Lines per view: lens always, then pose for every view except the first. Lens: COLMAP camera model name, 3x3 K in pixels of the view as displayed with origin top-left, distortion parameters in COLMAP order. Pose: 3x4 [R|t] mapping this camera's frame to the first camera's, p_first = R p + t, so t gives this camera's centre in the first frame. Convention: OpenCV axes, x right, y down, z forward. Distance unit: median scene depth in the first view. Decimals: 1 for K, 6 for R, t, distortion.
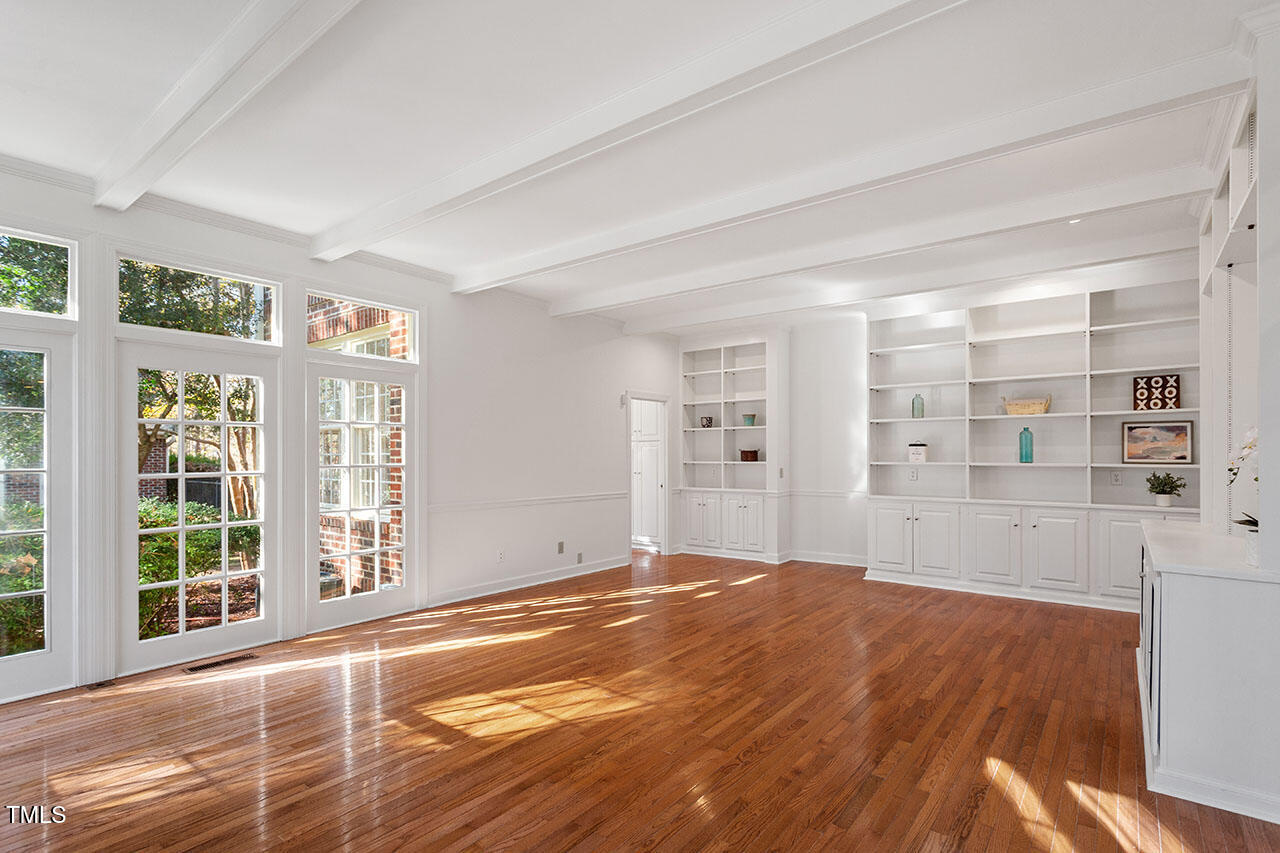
lens RADIAL K [[618.7, 0, 640.3], [0, 618.7, 449.6], [0, 0, 1]] dist [0.000437, 0.000515]
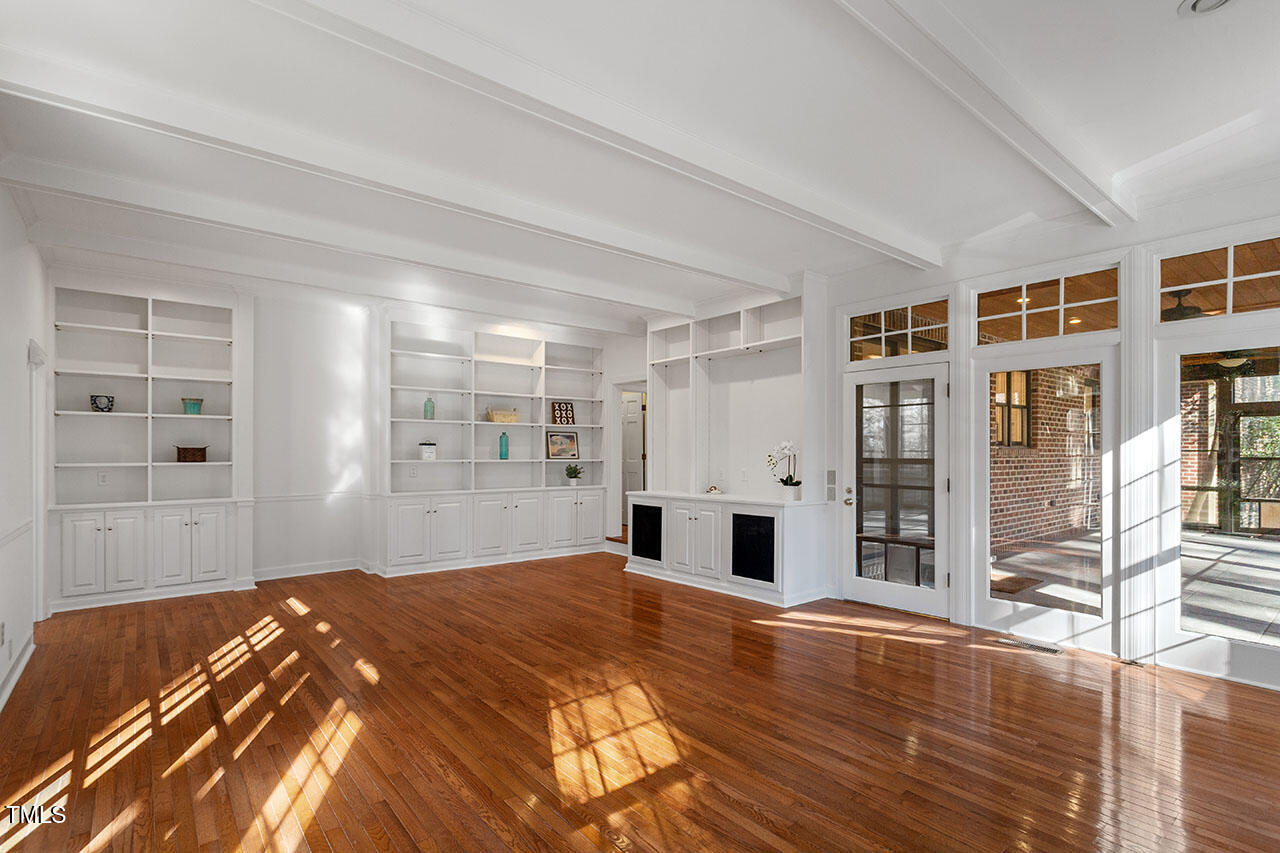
lens RADIAL K [[618.7, 0, 640.3], [0, 618.7, 449.6], [0, 0, 1]] dist [0.000437, 0.000515]
pose [[0.217667, 0.005991, 0.976005, -0.675001], [-0.008423, 0.999955, -0.004260, 0.004347], [-0.975987, -0.007294, 0.217708, 0.492764]]
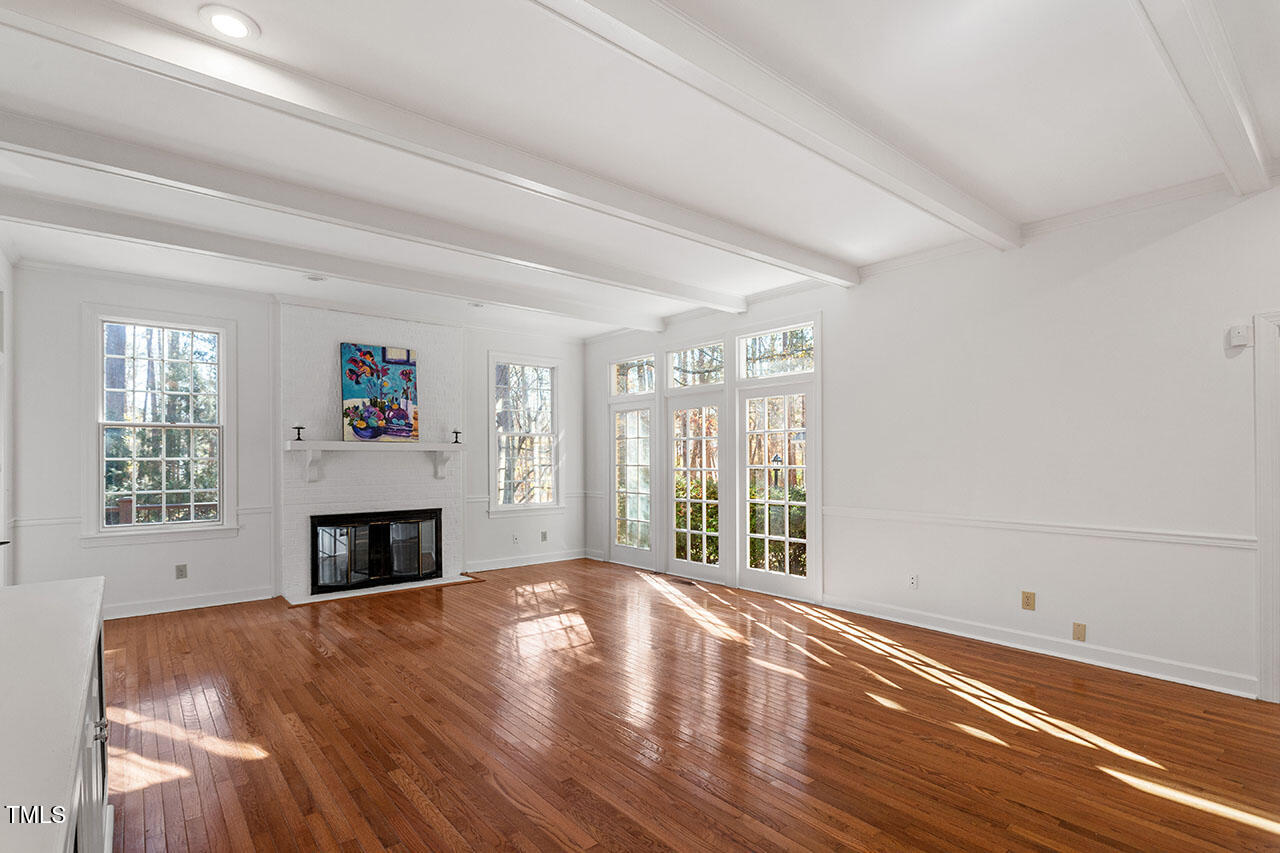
lens RADIAL K [[618.7, 0, 640.3], [0, 618.7, 449.6], [0, 0, 1]] dist [0.000437, 0.000515]
pose [[-0.208255, -0.009570, -0.978028, 0.769844], [0.011763, 0.999855, -0.012289, 0.004997], [0.978004, -0.014064, -0.208113, 0.971534]]
